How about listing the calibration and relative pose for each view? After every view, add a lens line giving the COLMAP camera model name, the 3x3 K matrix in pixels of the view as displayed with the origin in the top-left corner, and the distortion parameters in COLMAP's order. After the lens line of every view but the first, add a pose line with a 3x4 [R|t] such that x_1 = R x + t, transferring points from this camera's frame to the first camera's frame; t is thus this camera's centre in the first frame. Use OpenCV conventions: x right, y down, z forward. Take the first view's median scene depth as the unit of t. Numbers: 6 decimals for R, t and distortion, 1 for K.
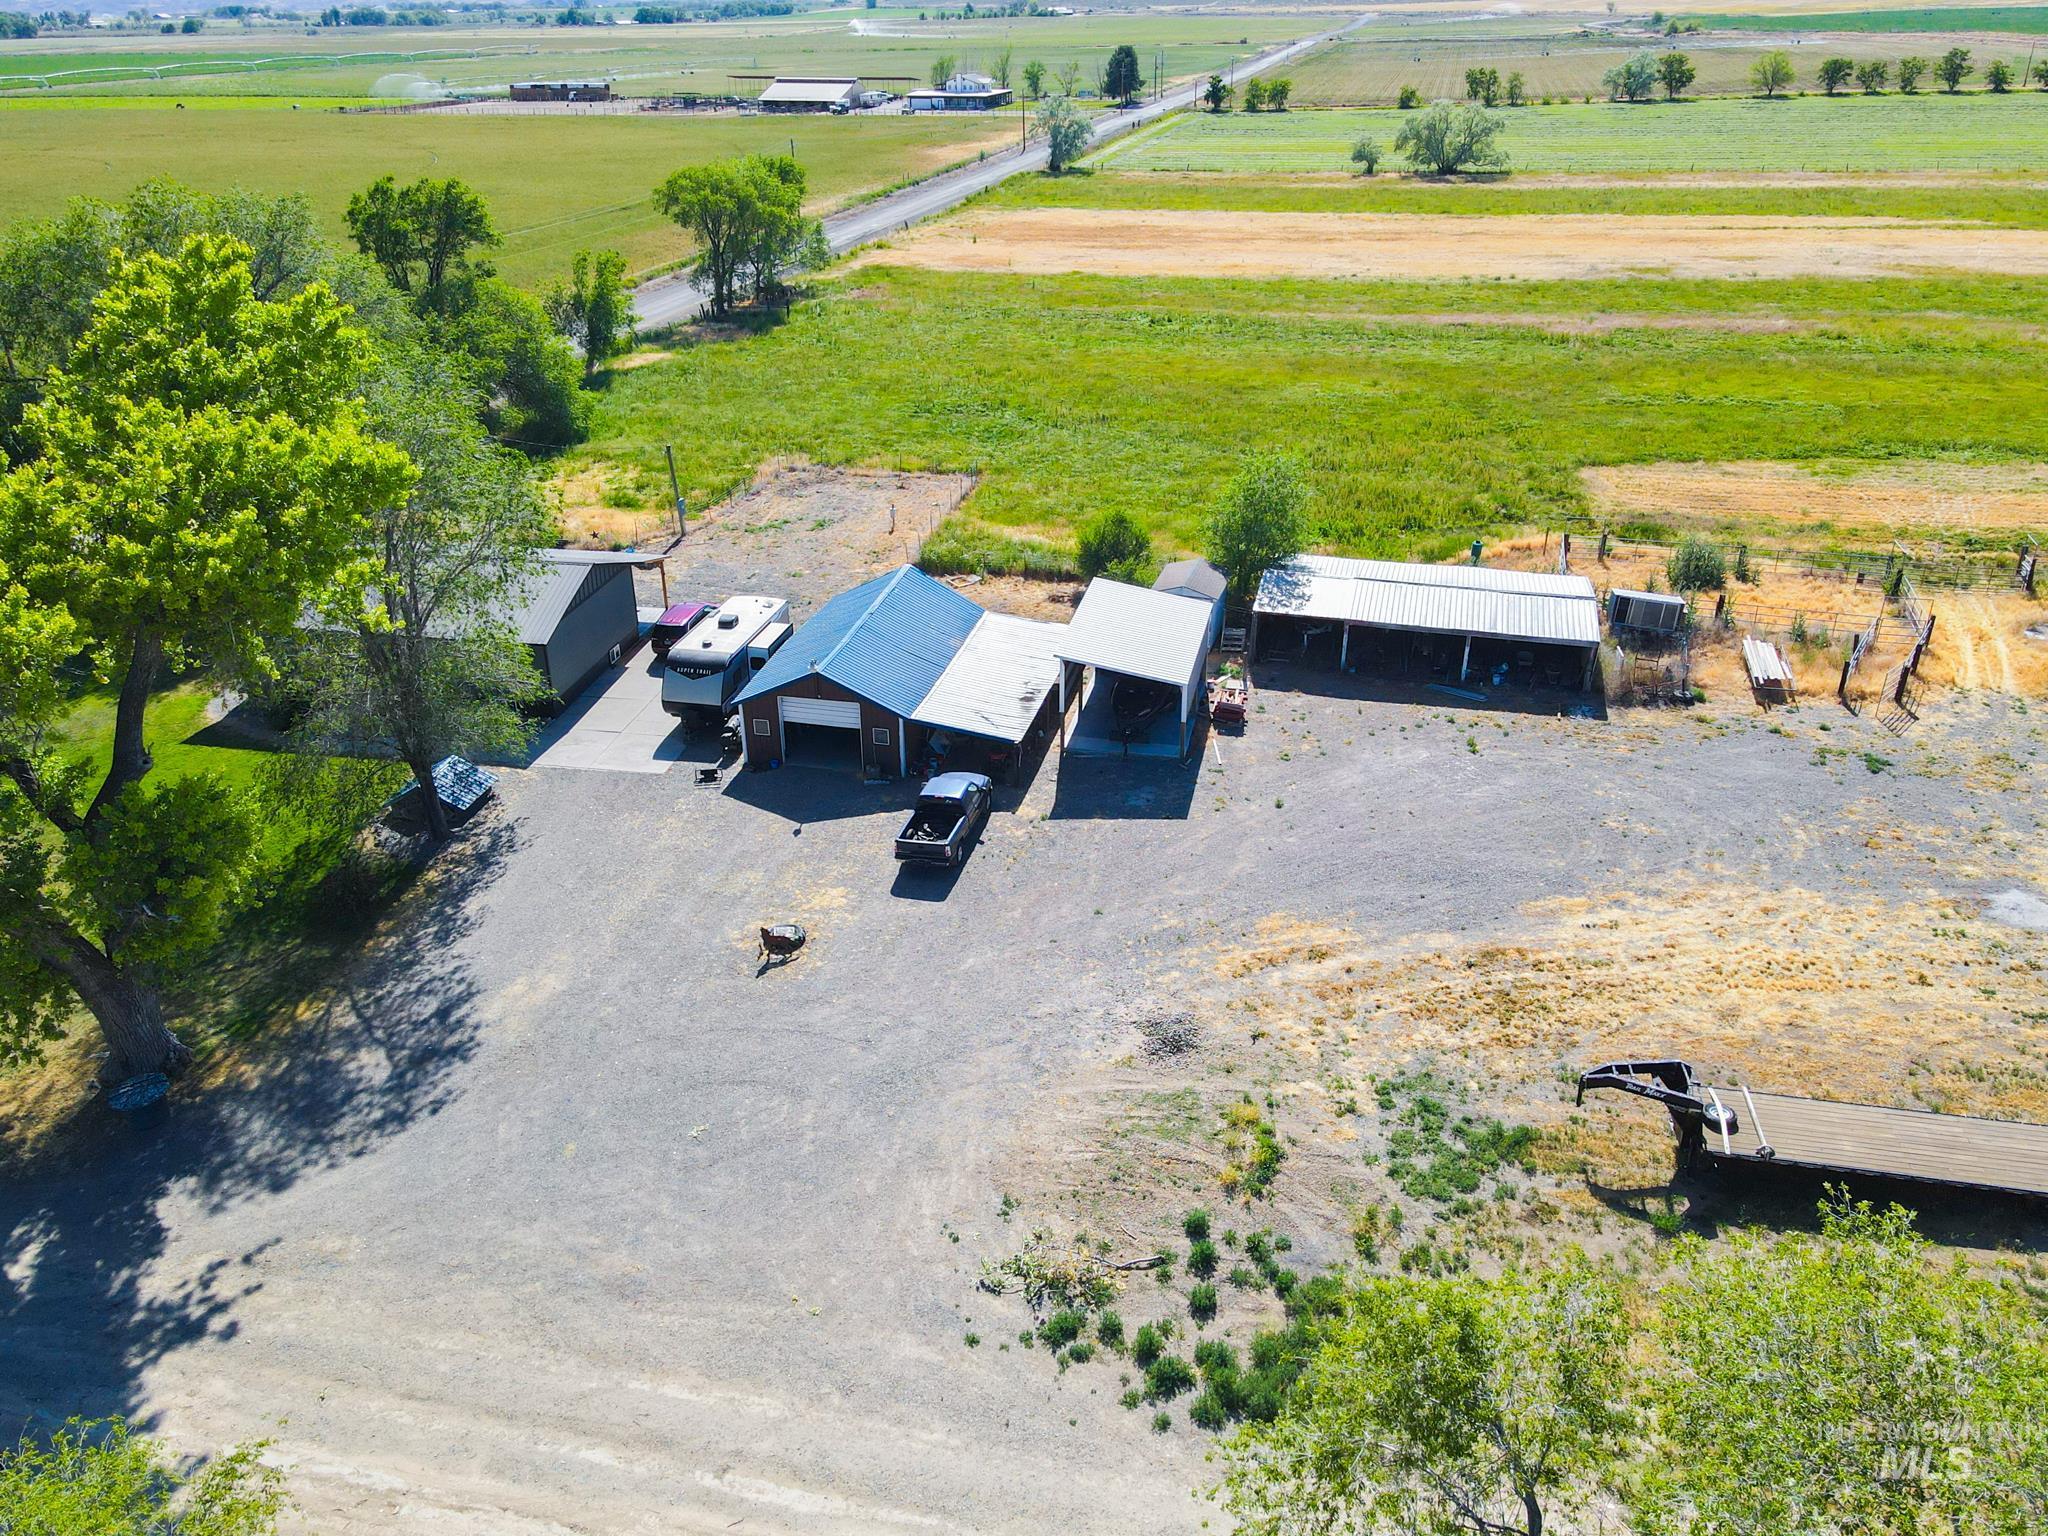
lens RADIAL K [[1517.7, 0, 1024.0], [0, 1517.7, 787.9], [0, 0, 1]] dist [0.002115, 0.011271]
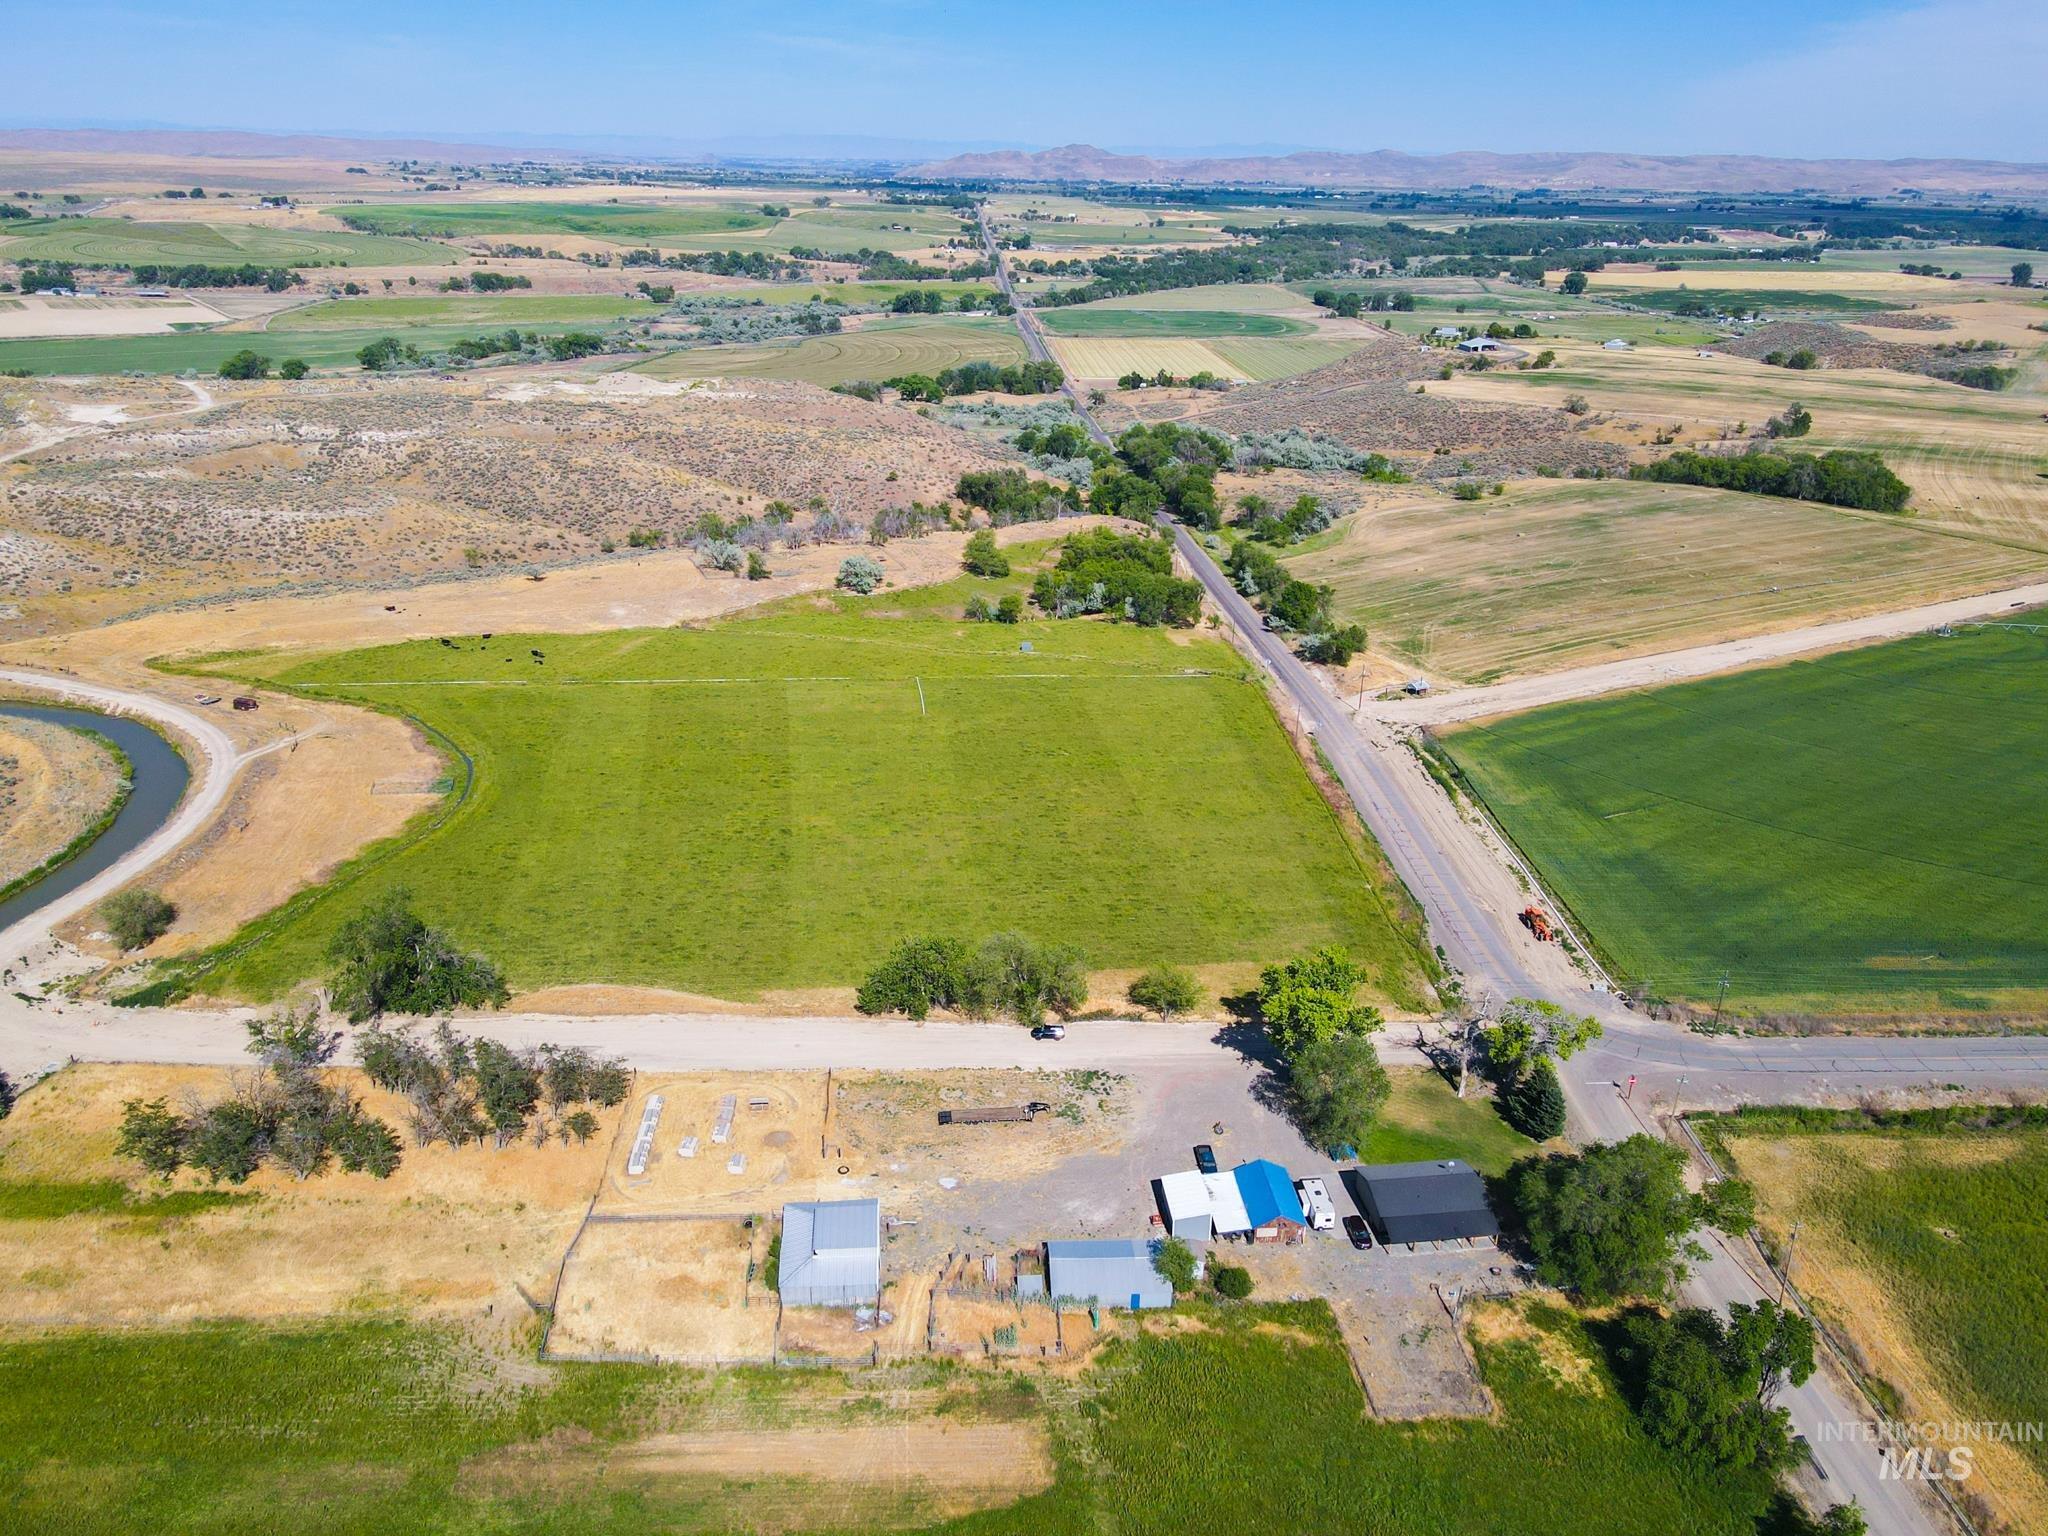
lens RADIAL K [[1498.6, 0, 1030.2], [0, 1498.6, 771.1], [0, 0, 1]] dist [-0.004404, 0.036408]
pose [[-0.951564, 0.109986, -0.287104, 1.169265], [-0.151518, 0.644787, 0.749195, -2.928882], [0.267522, 0.756408, -0.596891, 2.073591]]
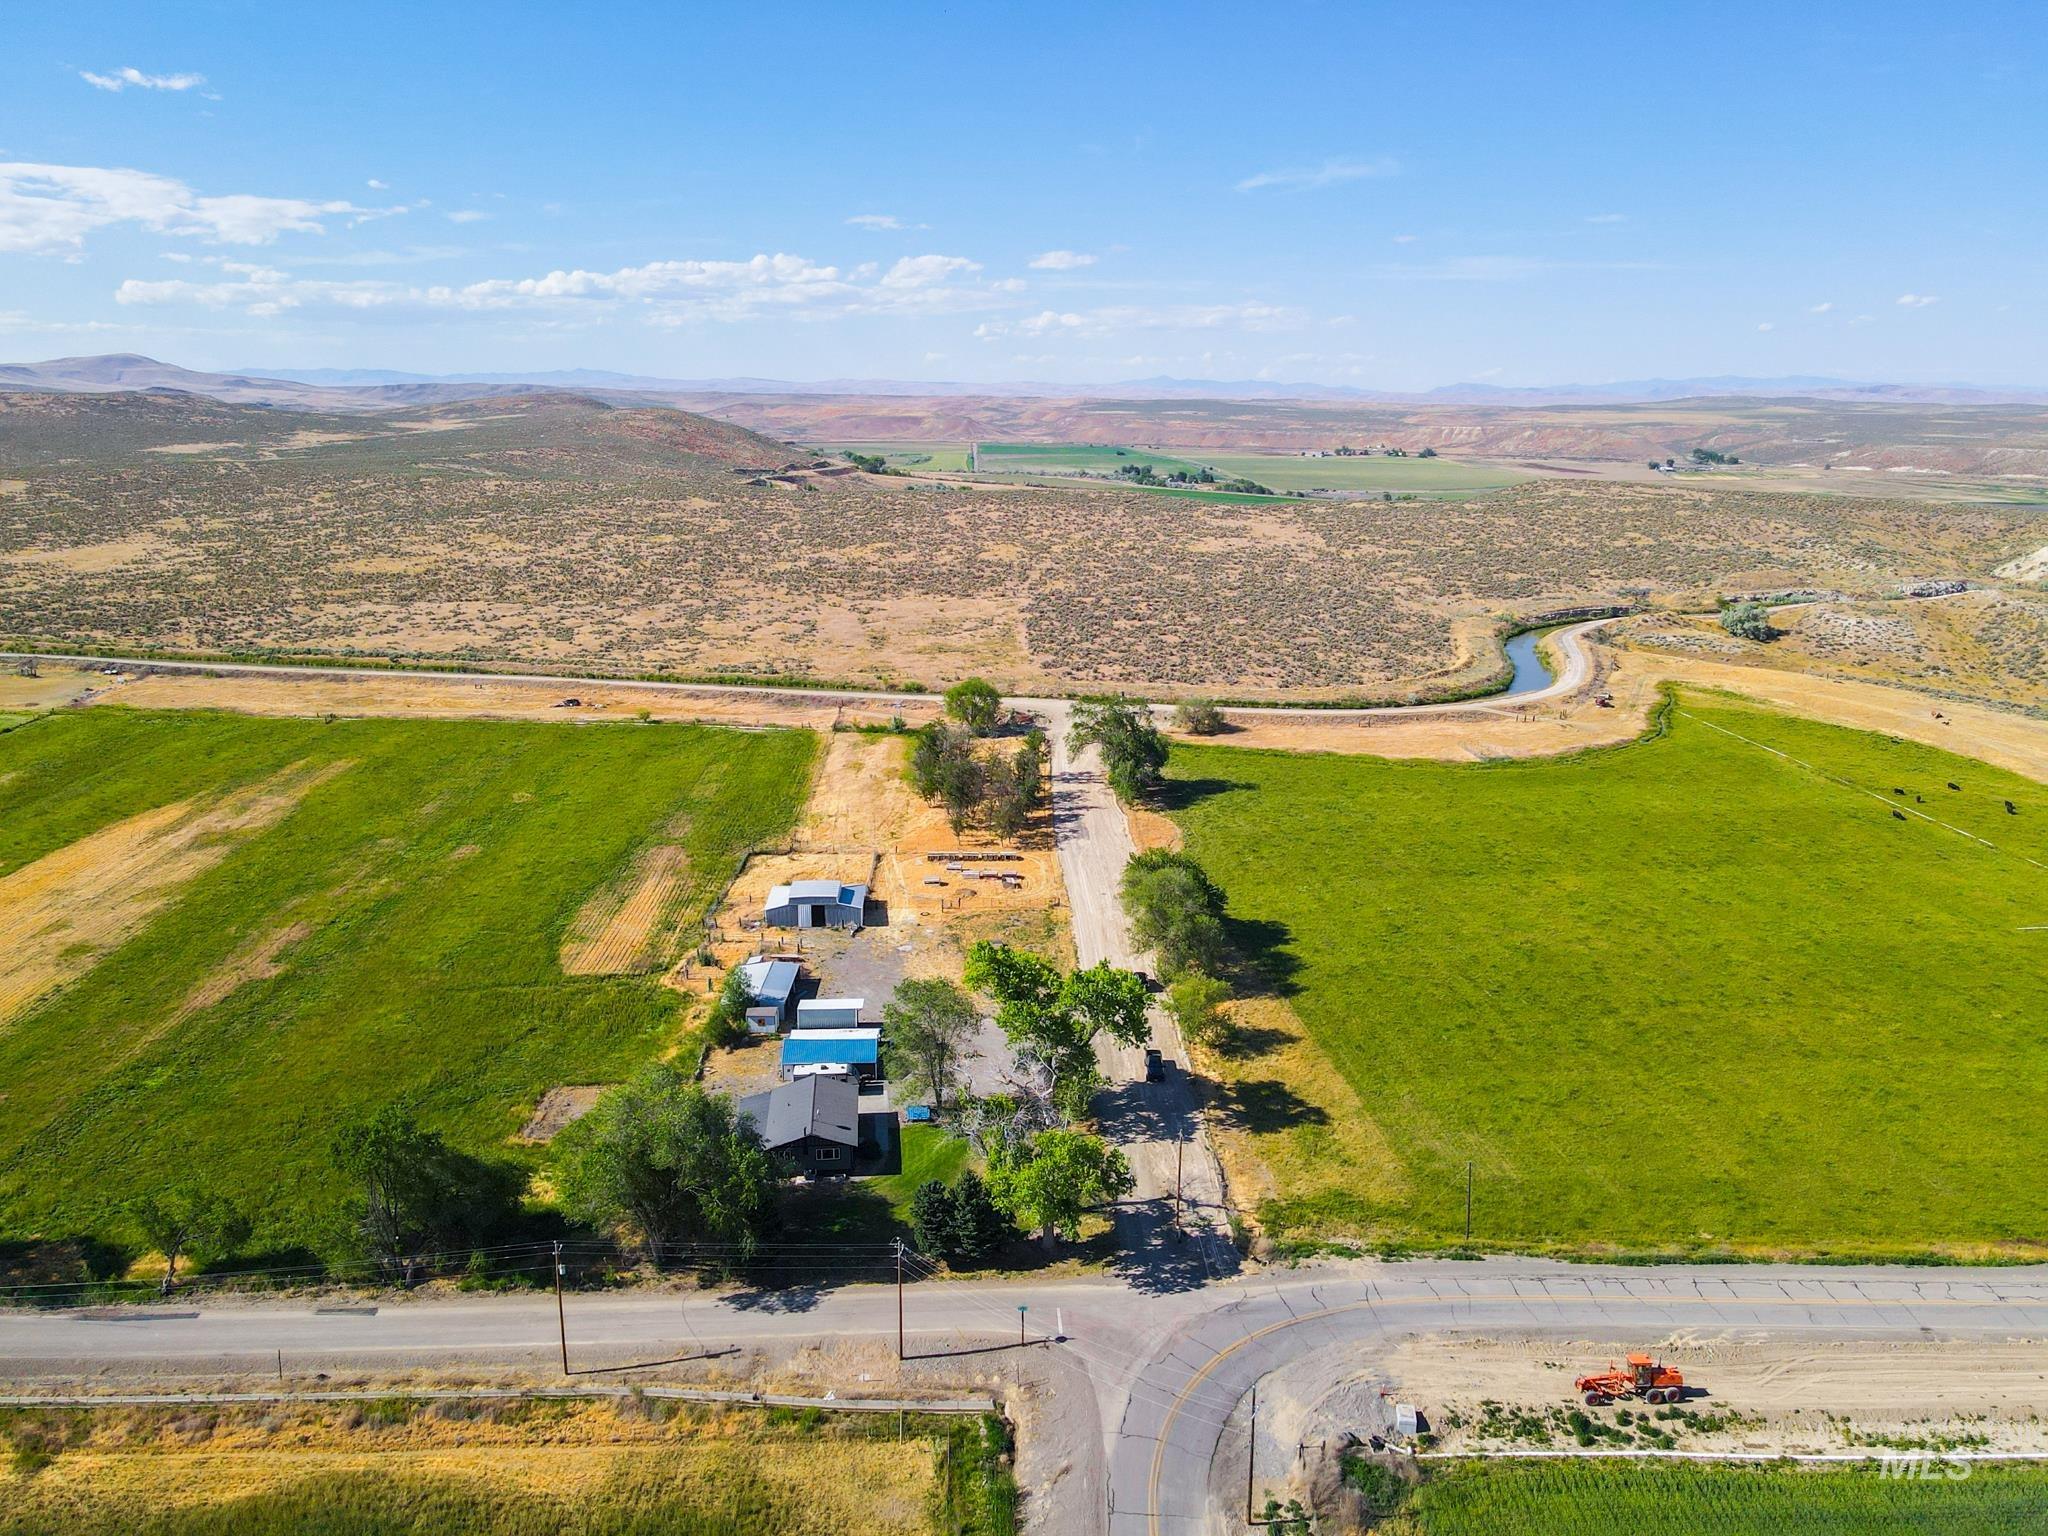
lens RADIAL K [[1498.6, 0, 1030.2], [0, 1498.6, 771.1], [0, 0, 1]] dist [-0.004404, 0.036408]
pose [[-0.277567, -0.230156, 0.932730, -2.951895], [0.445872, 0.829122, 0.337276, -1.421929], [-0.850973, 0.509495, -0.127517, 0.768223]]
